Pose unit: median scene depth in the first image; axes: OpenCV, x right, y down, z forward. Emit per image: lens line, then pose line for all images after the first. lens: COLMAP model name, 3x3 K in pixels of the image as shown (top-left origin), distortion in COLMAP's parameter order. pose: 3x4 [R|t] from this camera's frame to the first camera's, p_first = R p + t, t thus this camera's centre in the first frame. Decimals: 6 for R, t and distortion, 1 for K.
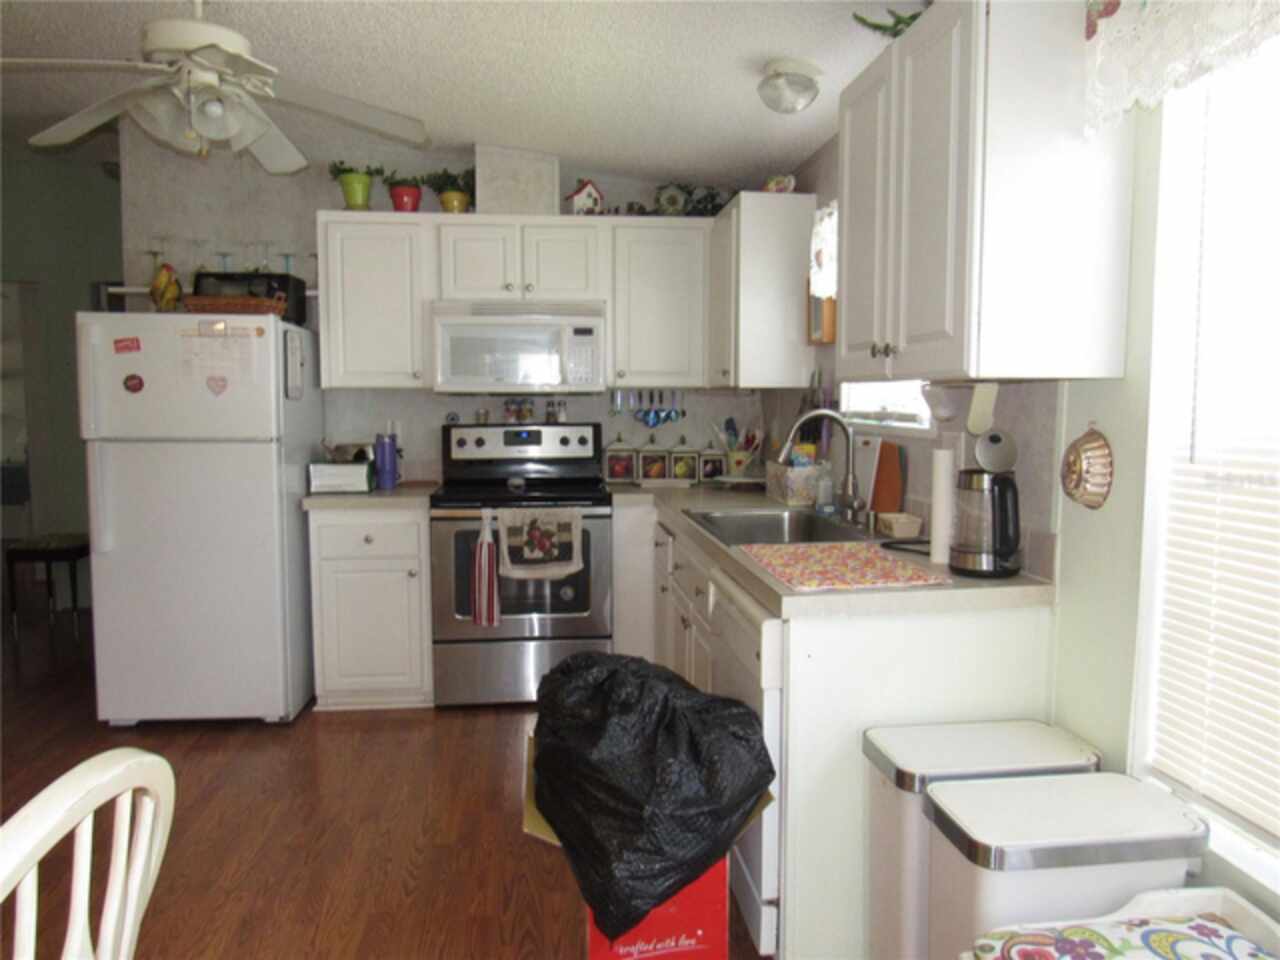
lens RADIAL K [[906.4, 0, 637.3], [0, 906.4, 481.0], [0, 0, 1]] dist [-0.022007, 0.001807]
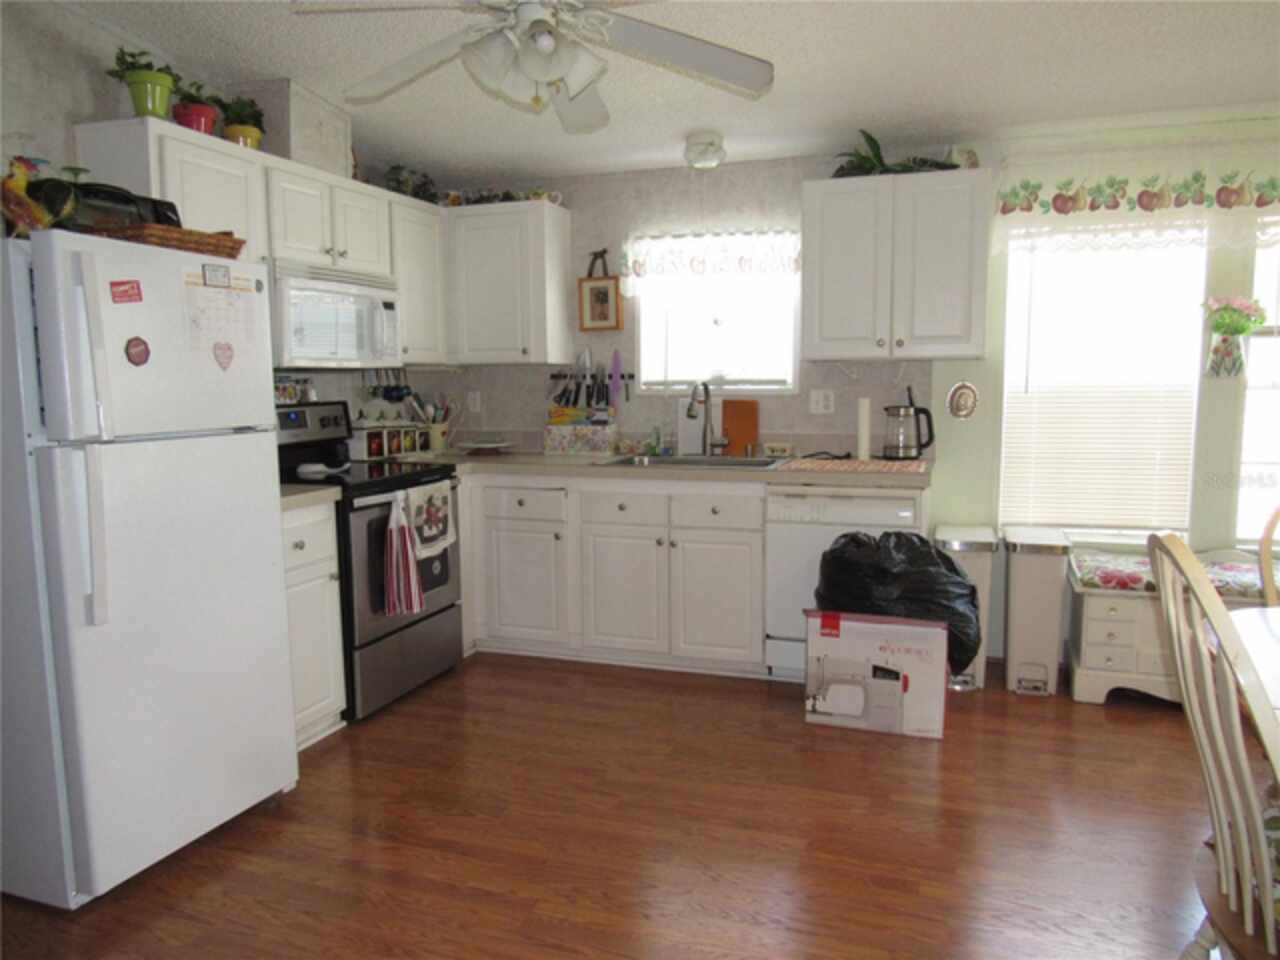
lens RADIAL K [[906.4, 0, 635.6], [0, 906.4, 475.4], [0, 0, 1]] dist [-0.022007, 0.001807]
pose [[0.446719, -0.103442, 0.888674, -0.887590], [0.091684, 0.993357, 0.069540, -0.028170], [-0.889964, 0.050412, 0.453235, 0.351451]]
